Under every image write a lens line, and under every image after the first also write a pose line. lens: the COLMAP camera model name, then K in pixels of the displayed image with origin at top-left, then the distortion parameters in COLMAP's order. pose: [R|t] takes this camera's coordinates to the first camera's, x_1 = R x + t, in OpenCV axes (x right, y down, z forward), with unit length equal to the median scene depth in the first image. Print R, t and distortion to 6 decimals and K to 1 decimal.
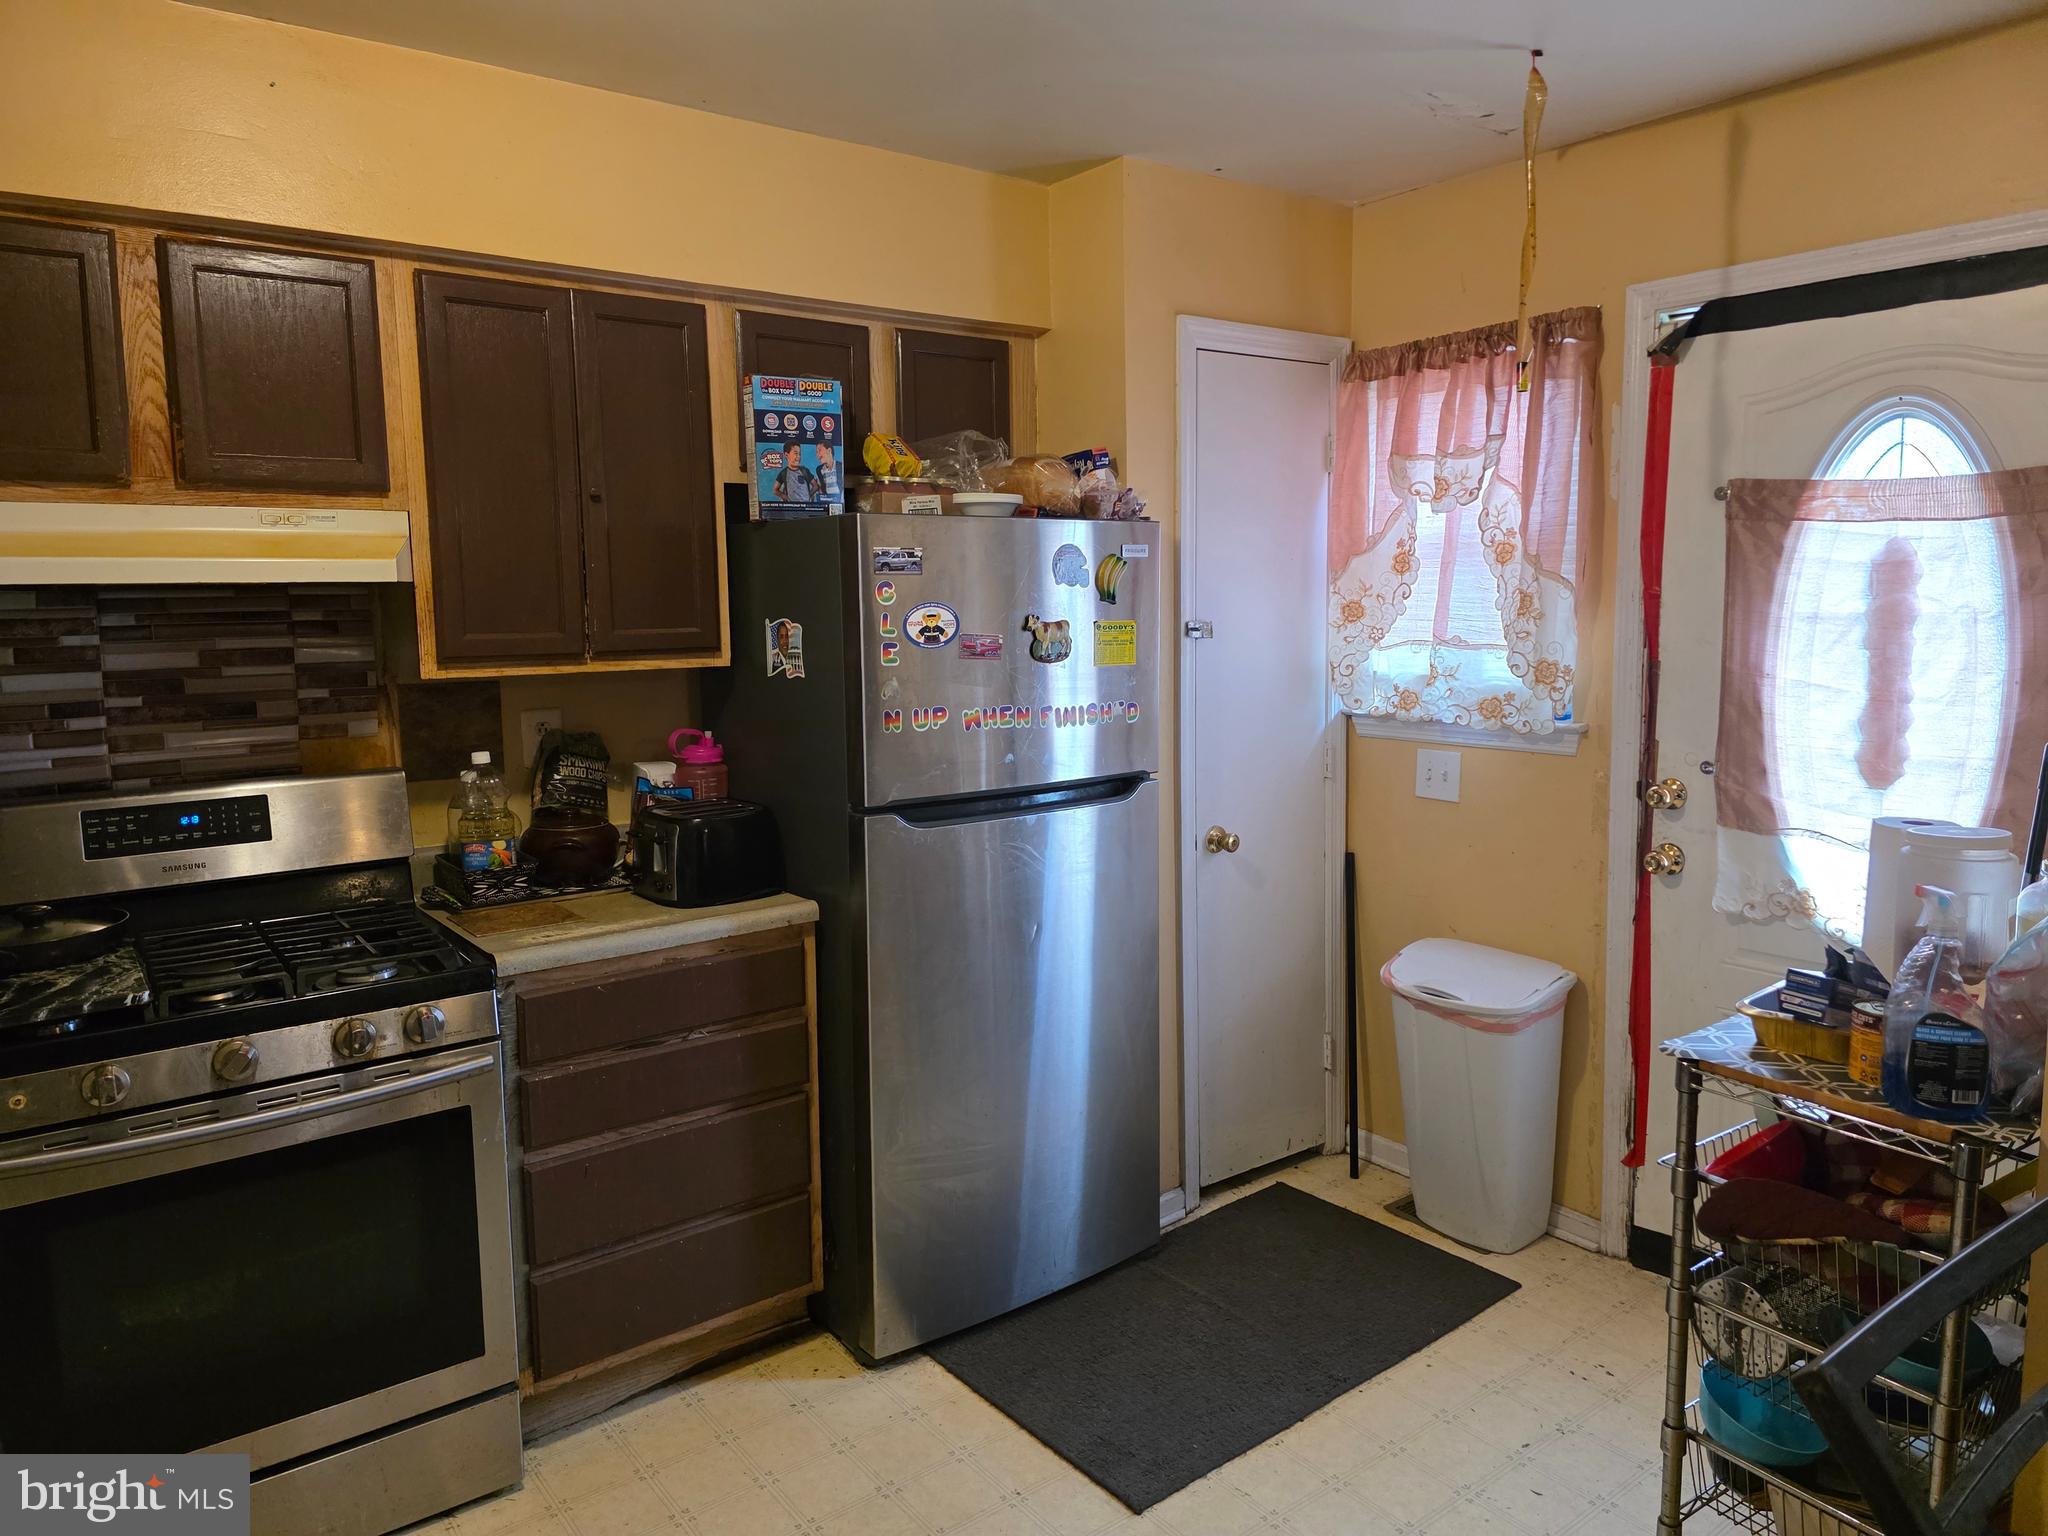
lens RADIAL K [[1387.4, 0, 1028.9], [0, 1387.4, 742.6], [0, 0, 1]] dist [0.057722, -0.057990]
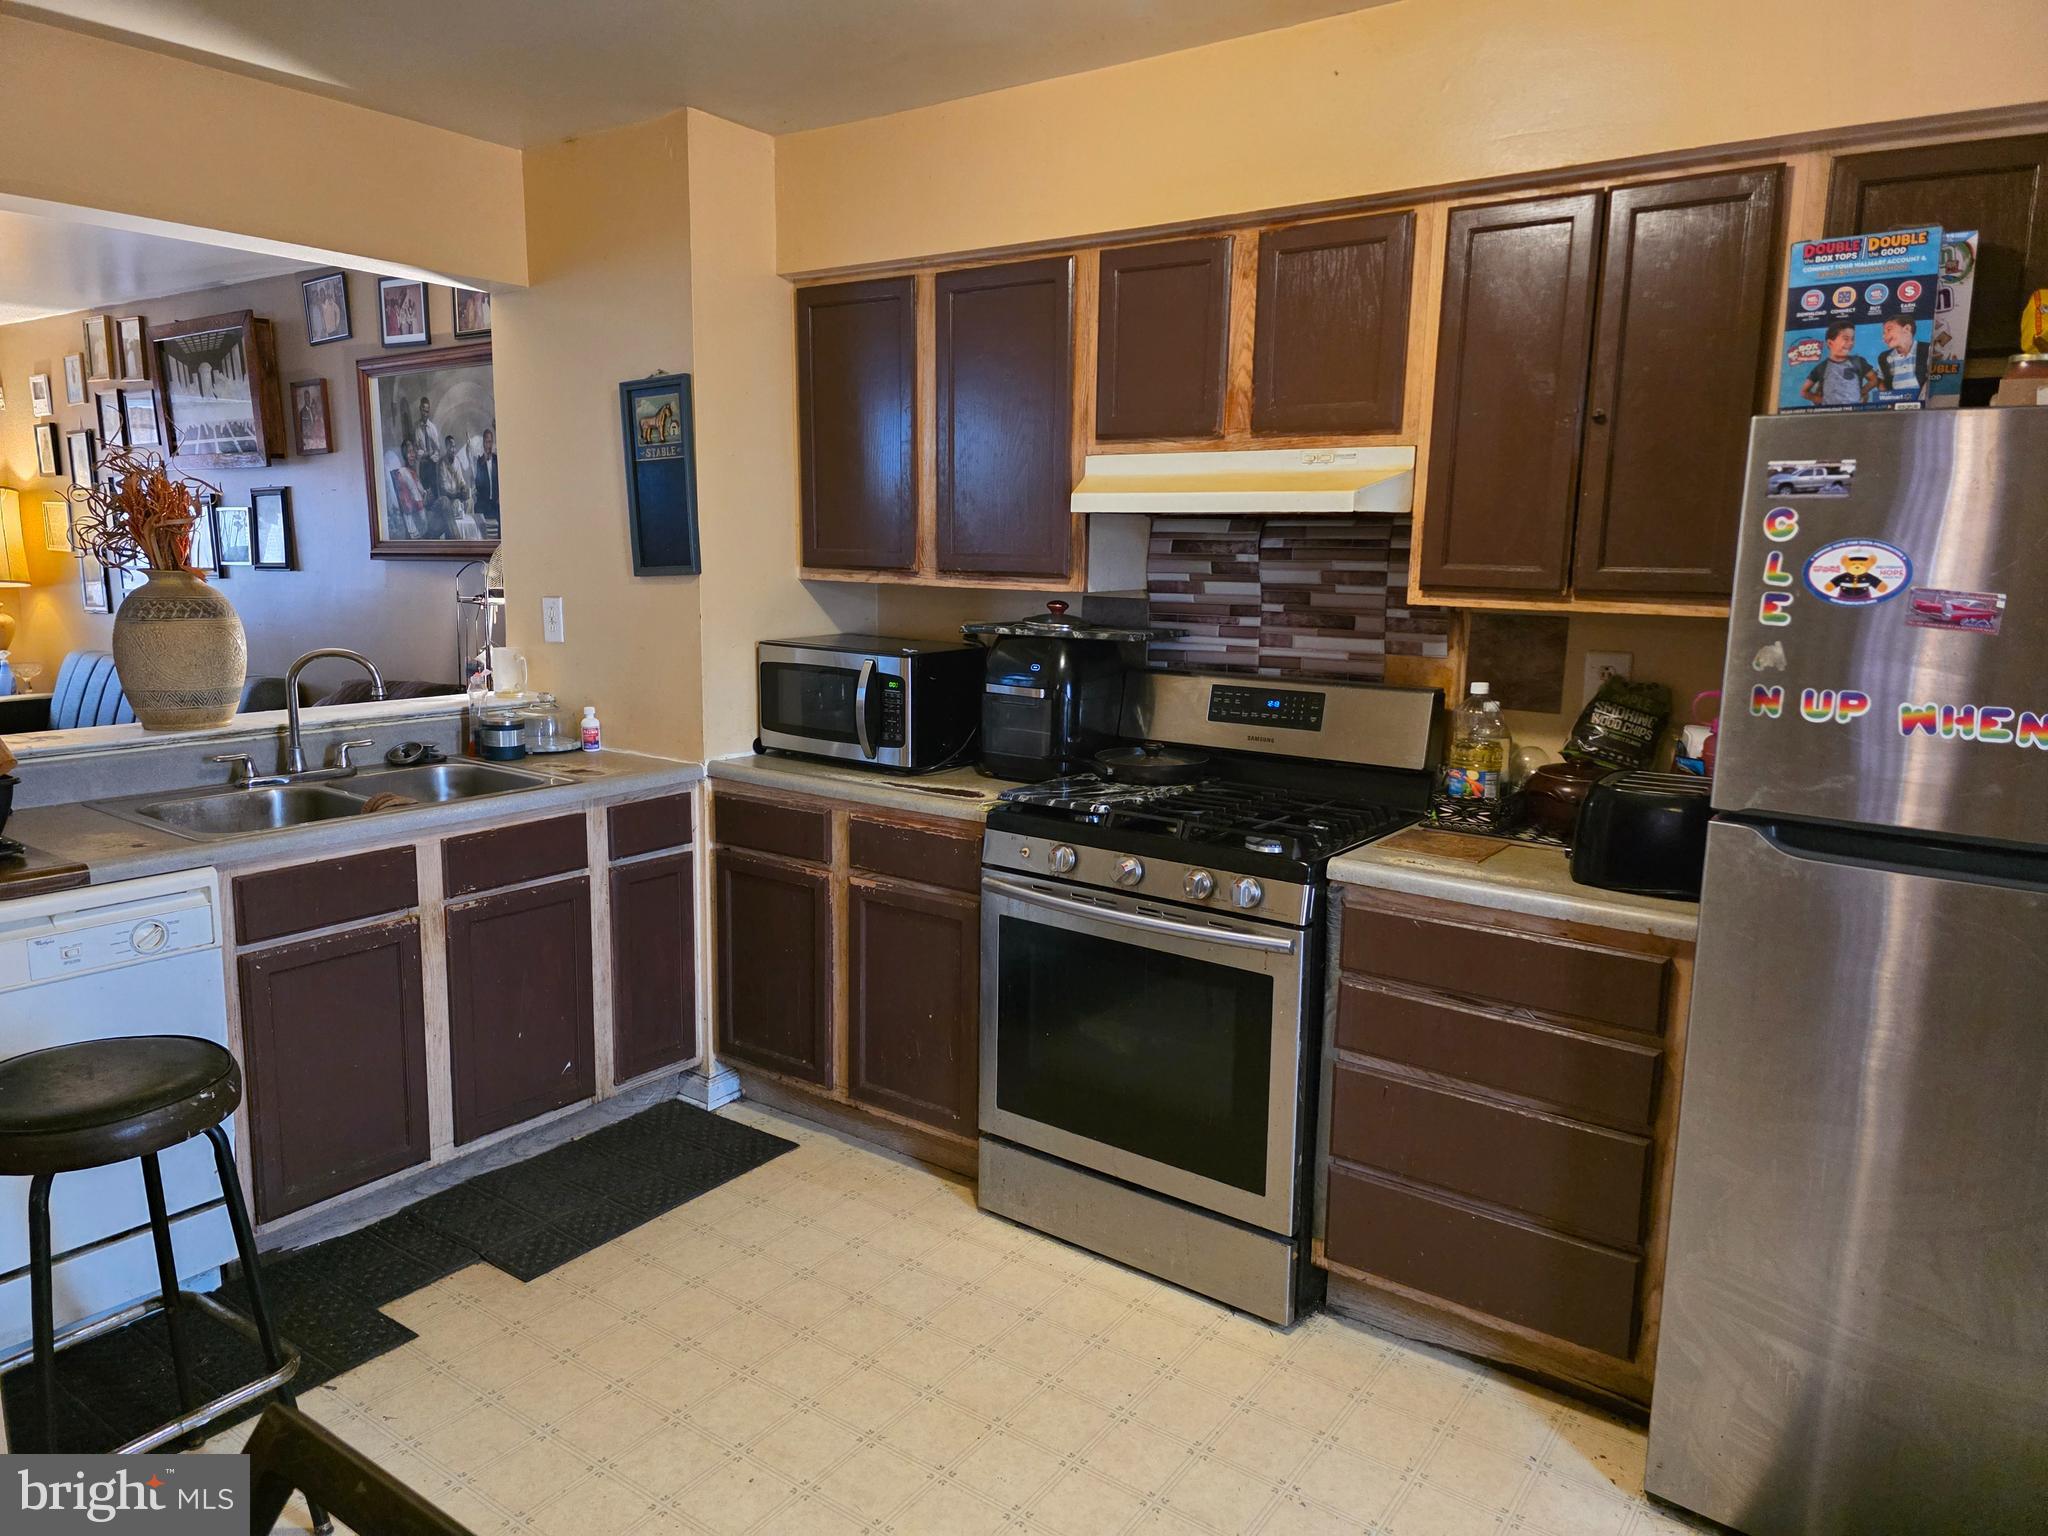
lens RADIAL K [[1383.0, 0, 1024.0], [0, 1383.0, 768.0], [0, 0, 1]] dist [0.058210, -0.063547]
pose [[0.267913, 0.173847, -0.947629, 0.504970], [-0.124833, 0.981558, 0.144778, -0.038555], [0.955322, 0.079507, 0.284674, 0.414855]]
